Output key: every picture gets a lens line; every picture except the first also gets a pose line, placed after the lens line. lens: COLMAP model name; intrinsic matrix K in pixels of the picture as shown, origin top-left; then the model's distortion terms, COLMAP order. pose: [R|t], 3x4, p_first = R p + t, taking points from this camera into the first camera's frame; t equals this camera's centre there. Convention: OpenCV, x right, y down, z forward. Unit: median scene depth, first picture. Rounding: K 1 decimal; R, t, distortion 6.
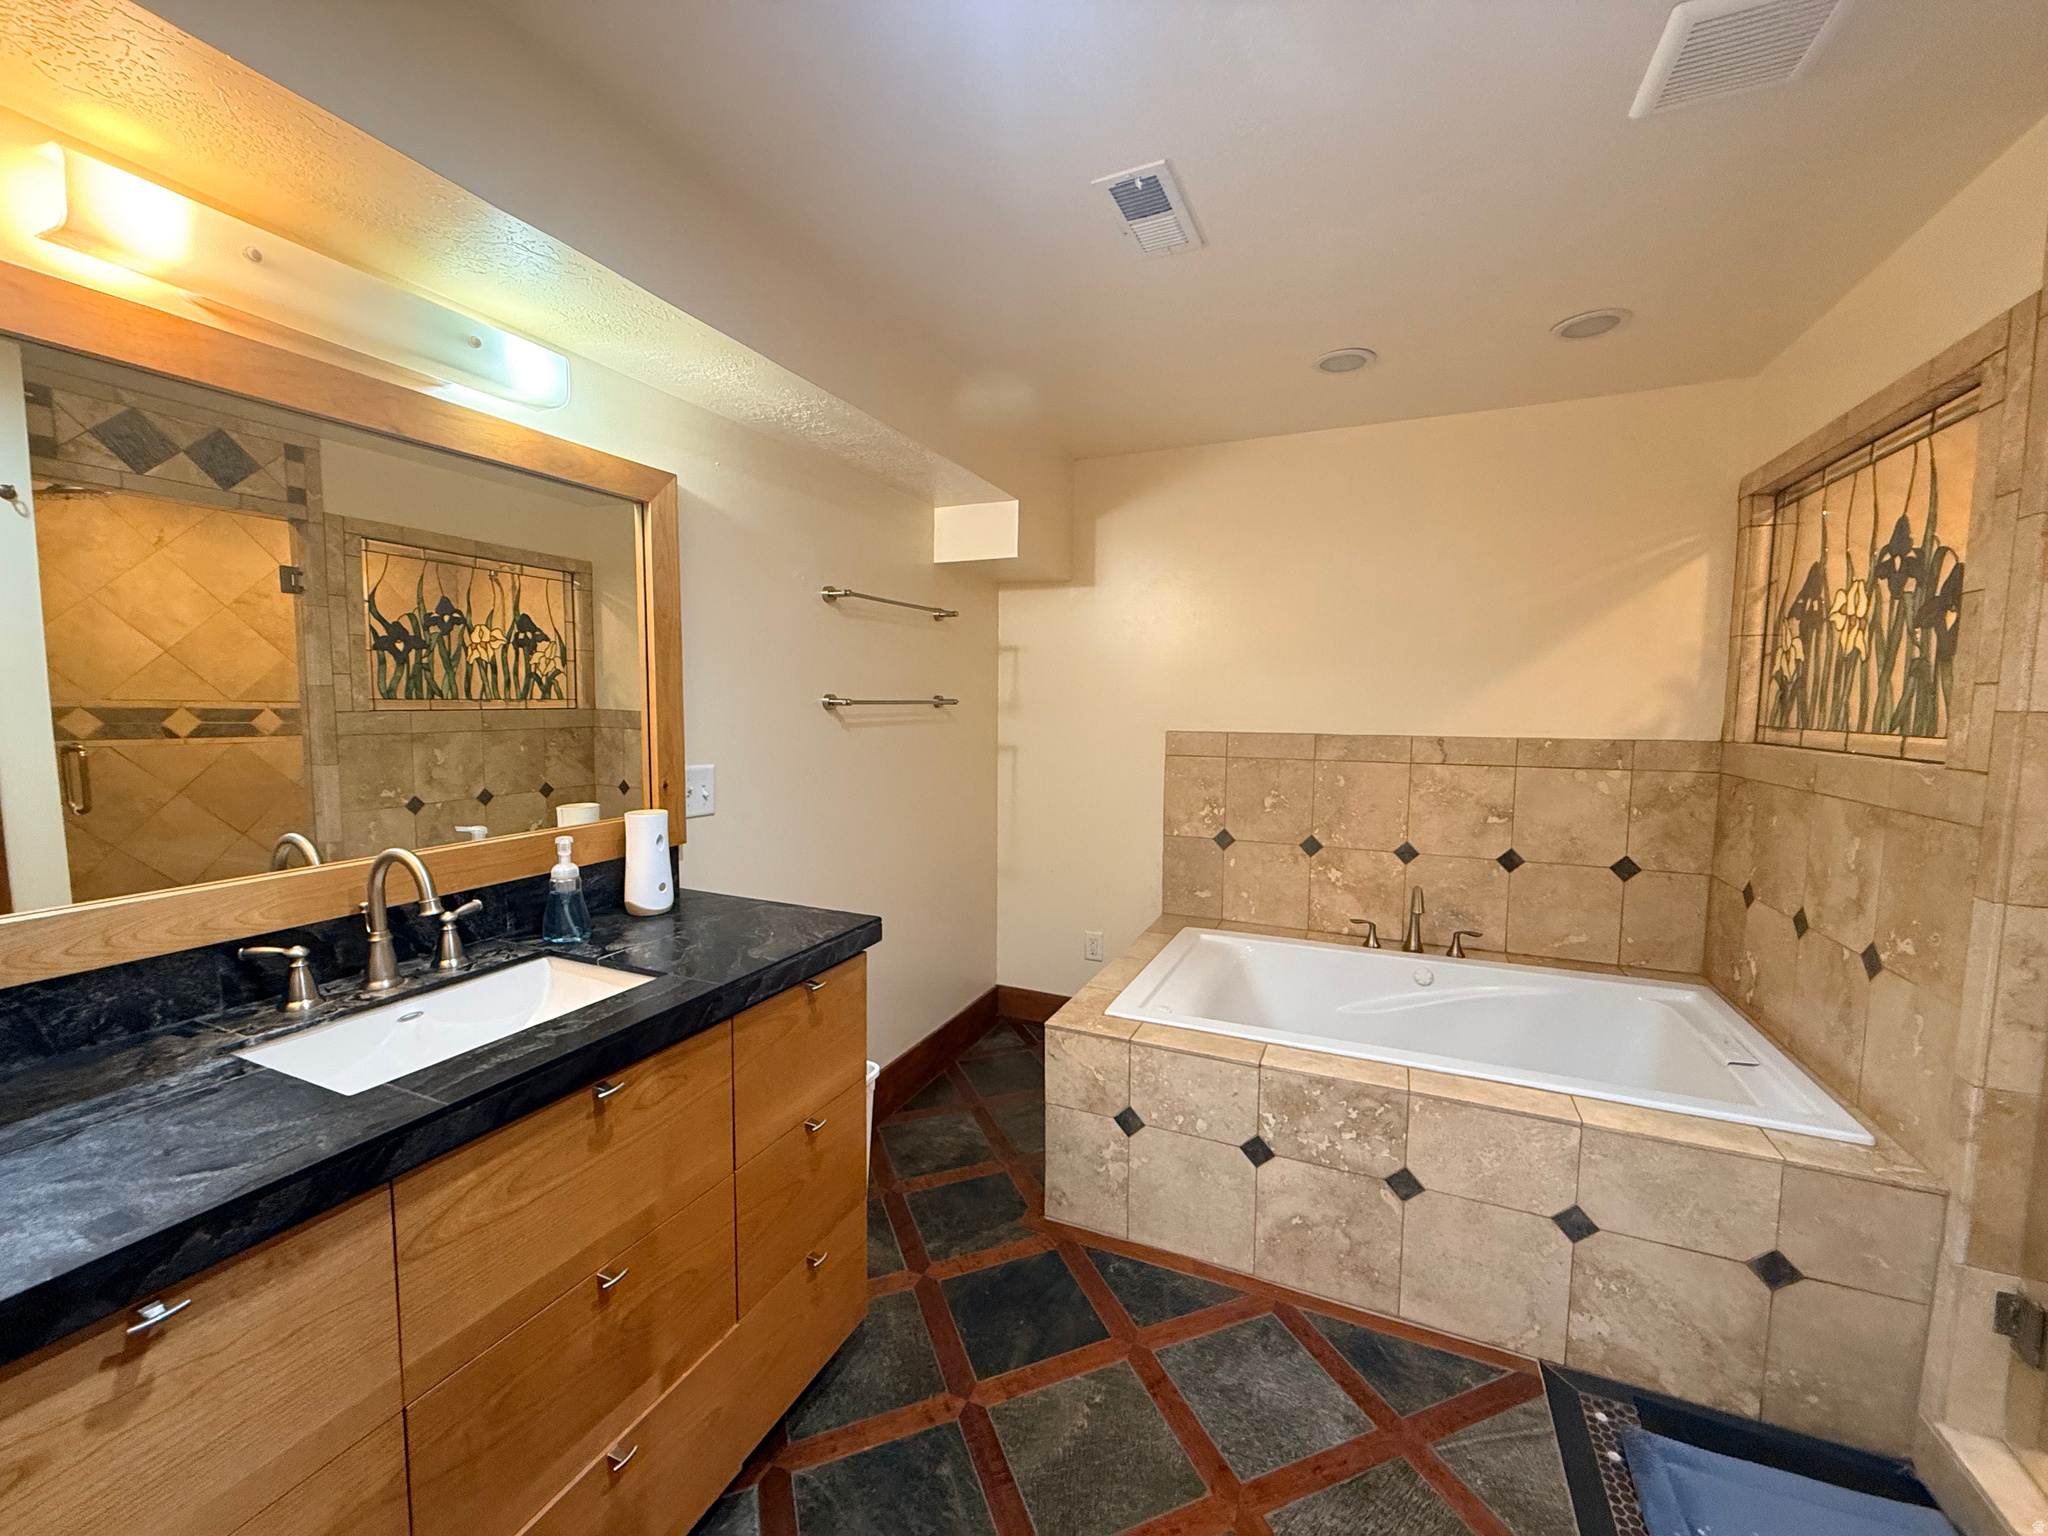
lens RADIAL K [[818.0, 0, 1014.6], [0, 818.0, 772.7], [0, 0, 1]] dist [-0.001923, -0.000117]
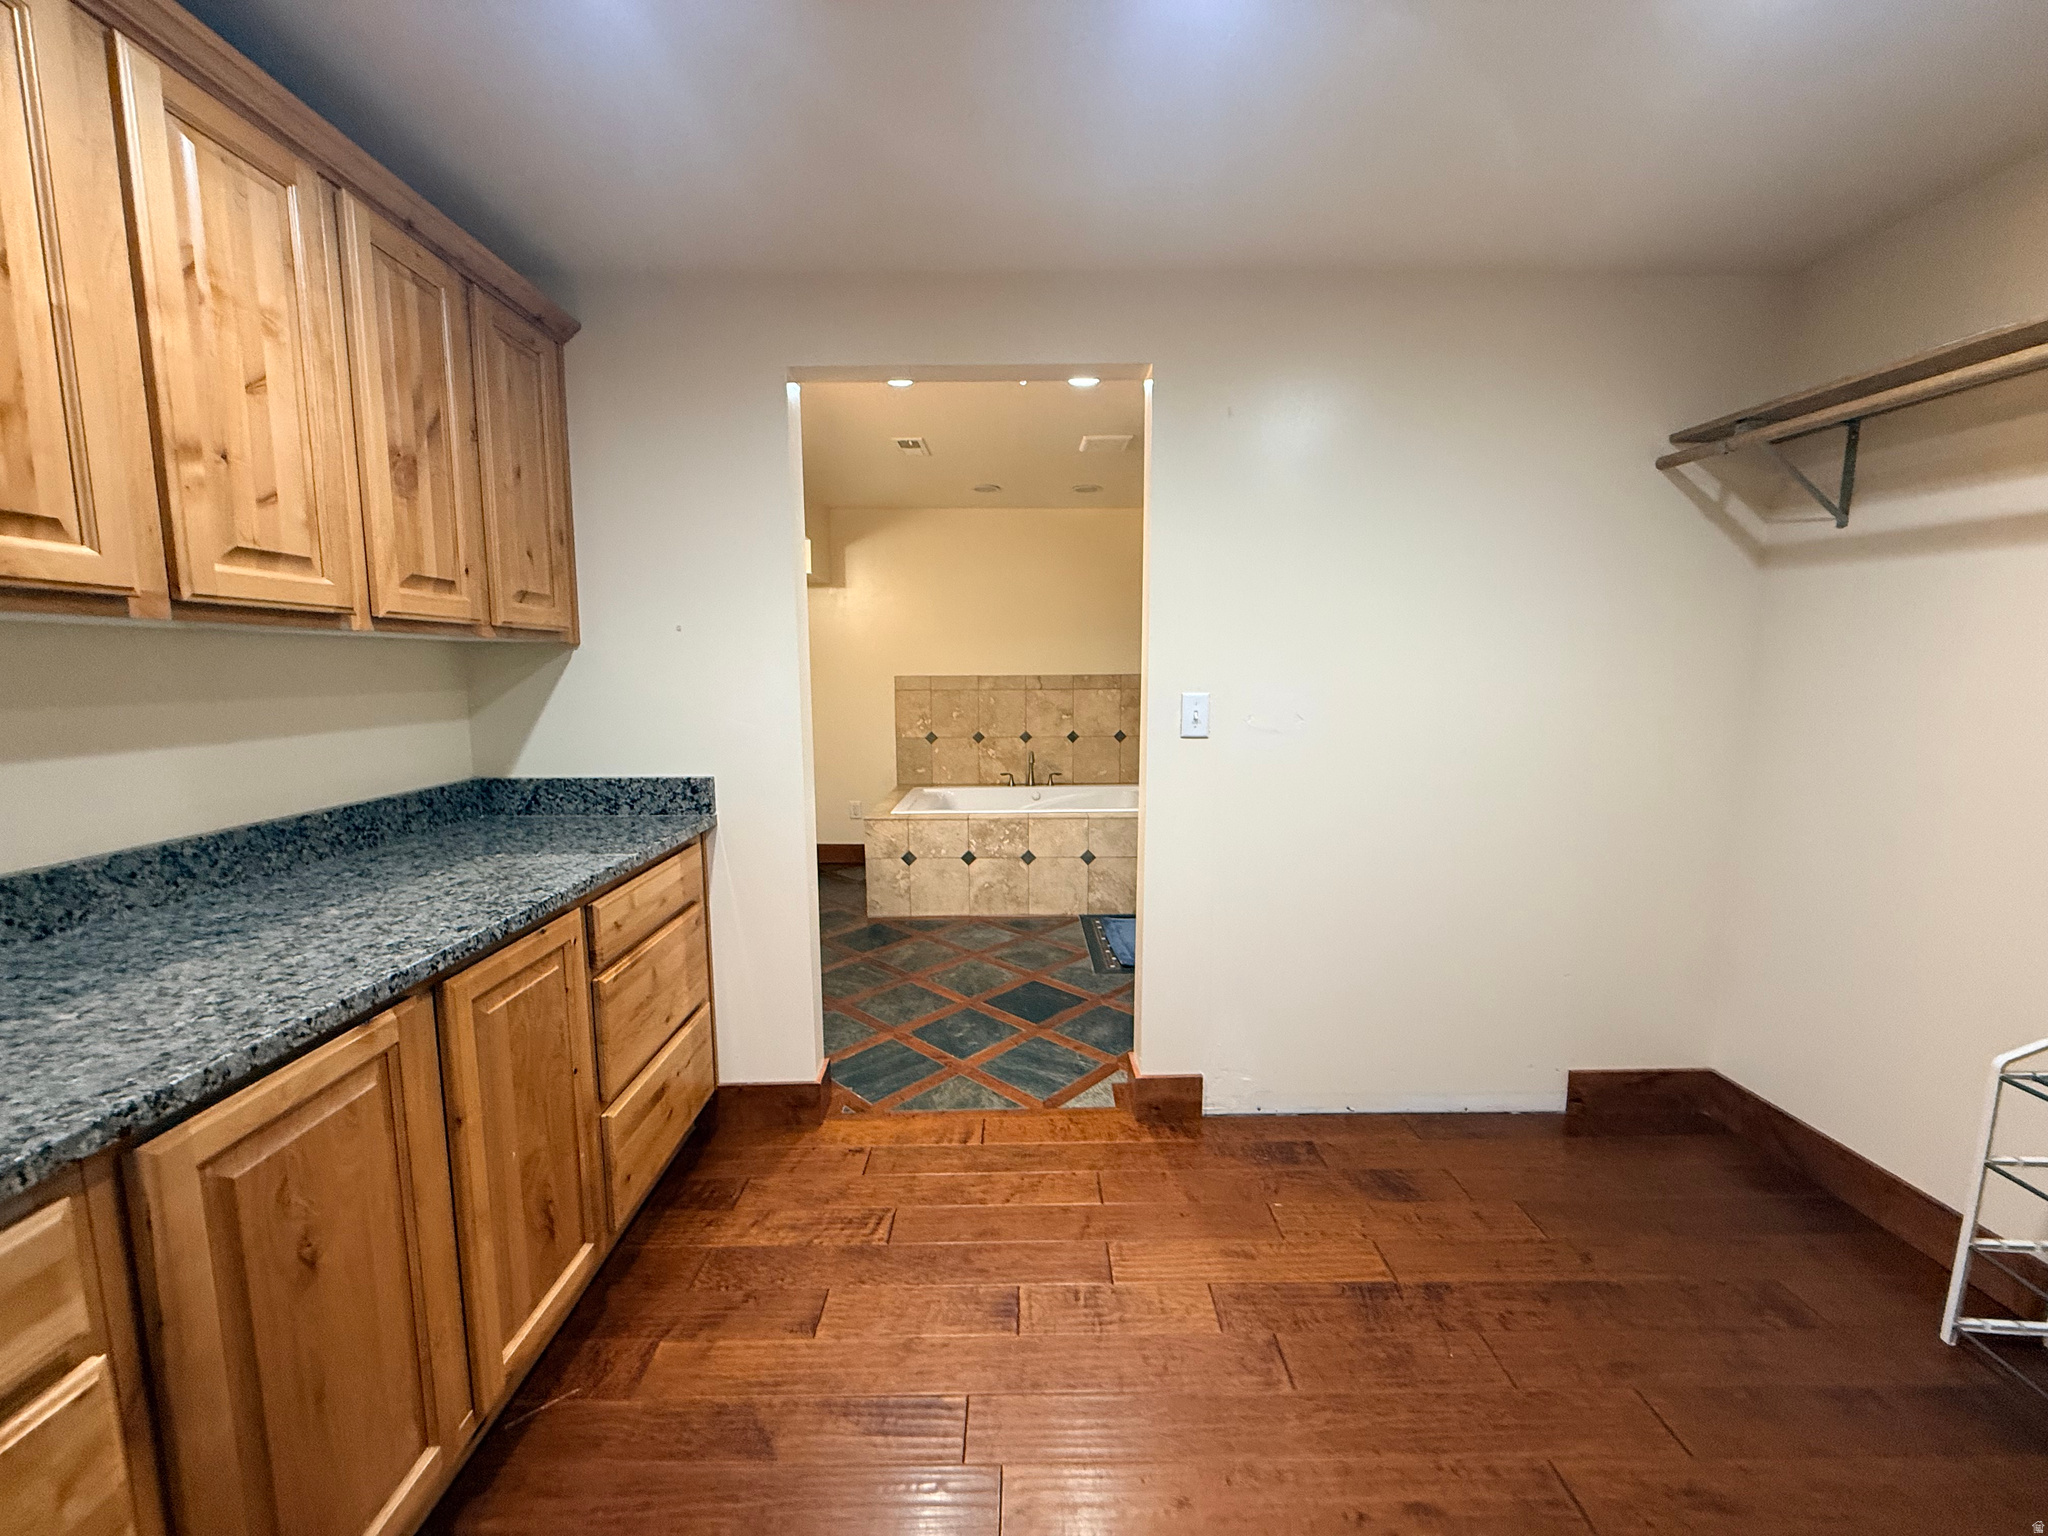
lens RADIAL K [[818.0, 0, 1025.2], [0, 818.0, 769.9], [0, 0, 1]] dist [-0.001923, -0.000117]
pose [[0.905617, -0.061822, 0.419567, -0.452872], [0.046073, 0.997804, 0.047577, 0.115904], [-0.421587, -0.023756, 0.906477, -1.010787]]
